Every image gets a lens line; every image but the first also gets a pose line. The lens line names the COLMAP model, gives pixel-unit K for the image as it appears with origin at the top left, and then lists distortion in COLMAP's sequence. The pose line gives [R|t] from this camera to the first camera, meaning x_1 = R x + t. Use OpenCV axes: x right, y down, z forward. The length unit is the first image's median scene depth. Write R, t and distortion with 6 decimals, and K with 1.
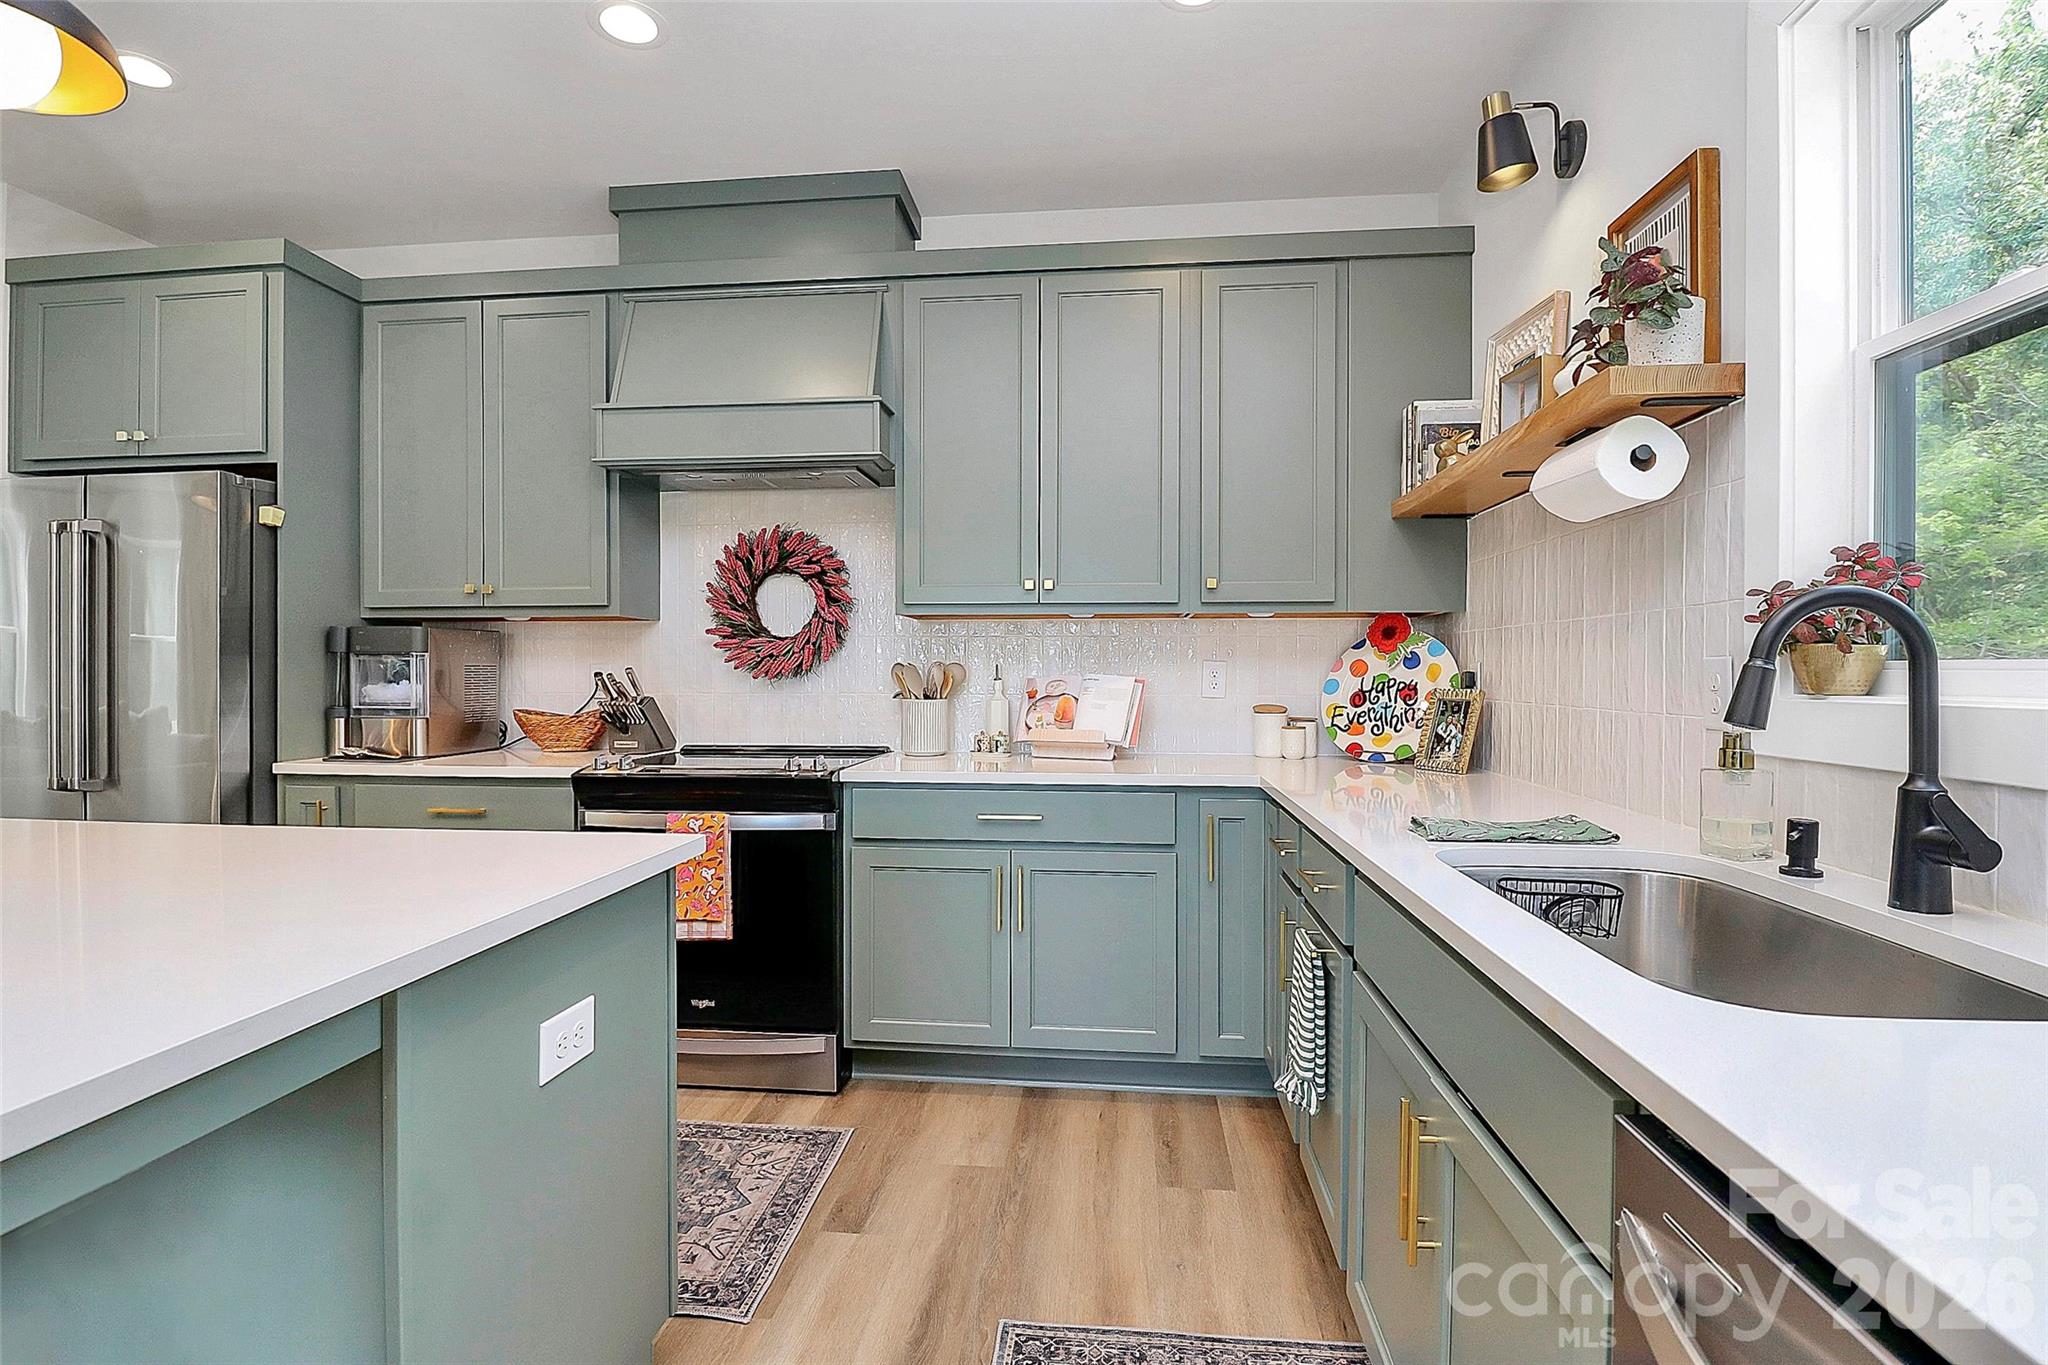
lens RADIAL K [[967.6, 0, 1014.4], [0, 967.6, 672.2], [0, 0, 1]] dist [-0.010257, -0.006775]
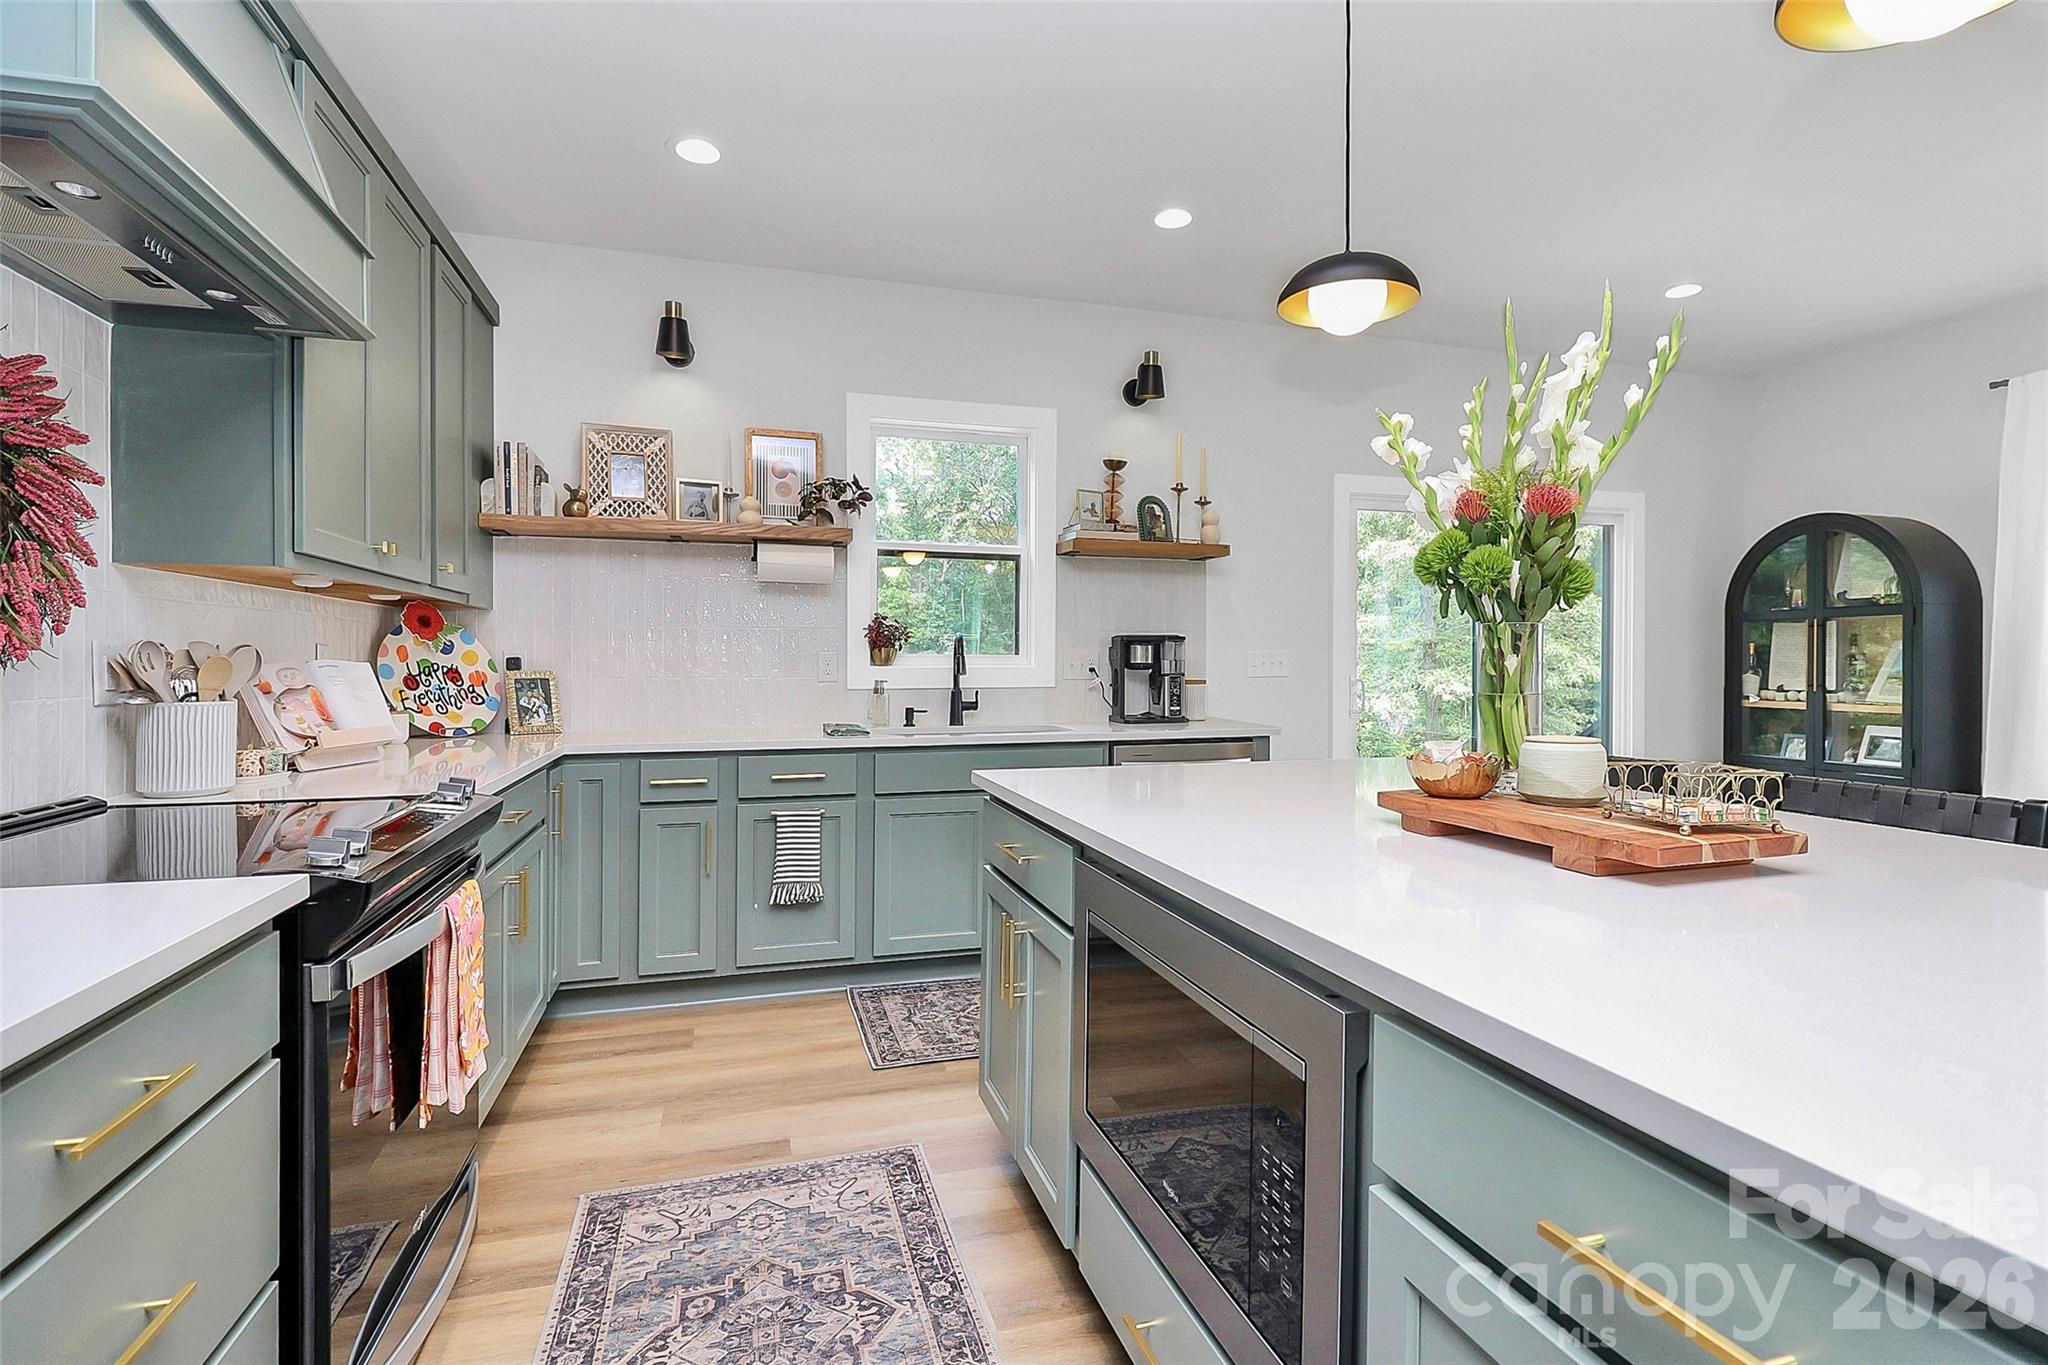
lens RADIAL K [[967.6, 0, 1029.6], [0, 967.6, 670.8], [0, 0, 1]] dist [-0.010257, -0.006775]
pose [[-0.395097, -0.011257, 0.918570, -0.929095], [-0.001782, 0.999932, 0.011488, 0.001456], [-0.918638, 0.002902, -0.395090, 0.824644]]
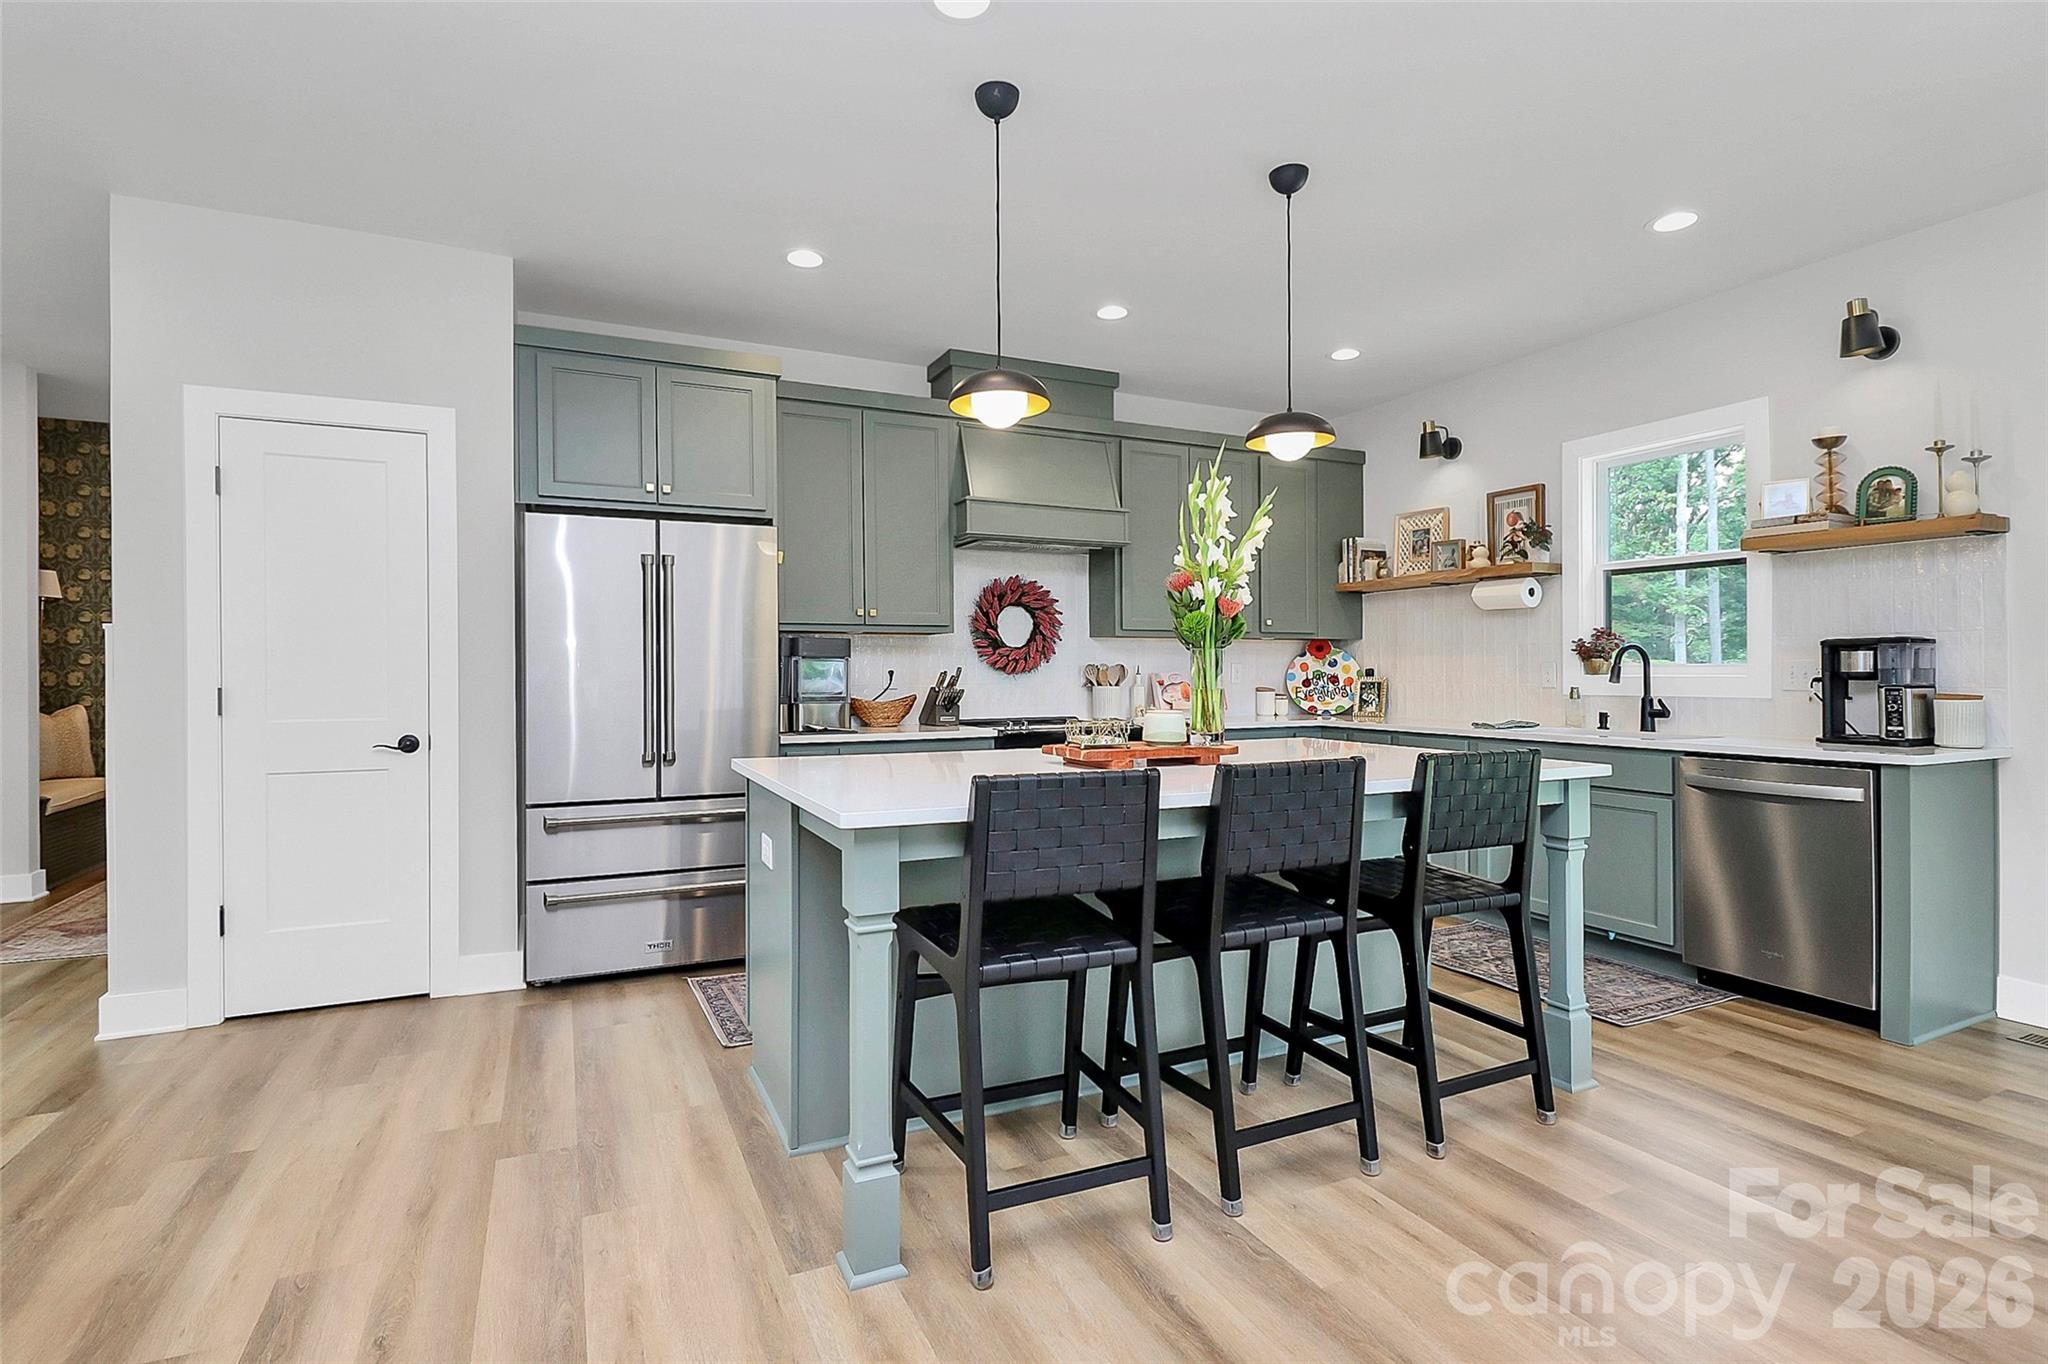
lens RADIAL K [[967.6, 0, 1009.3], [0, 967.6, 675.1], [0, 0, 1]] dist [-0.010257, -0.006775]
pose [[0.857329, -0.006390, 0.514730, -1.185406], [0.004212, 0.999977, 0.005398, -0.000901], [-0.514752, -0.002460, 0.857336, -0.356479]]
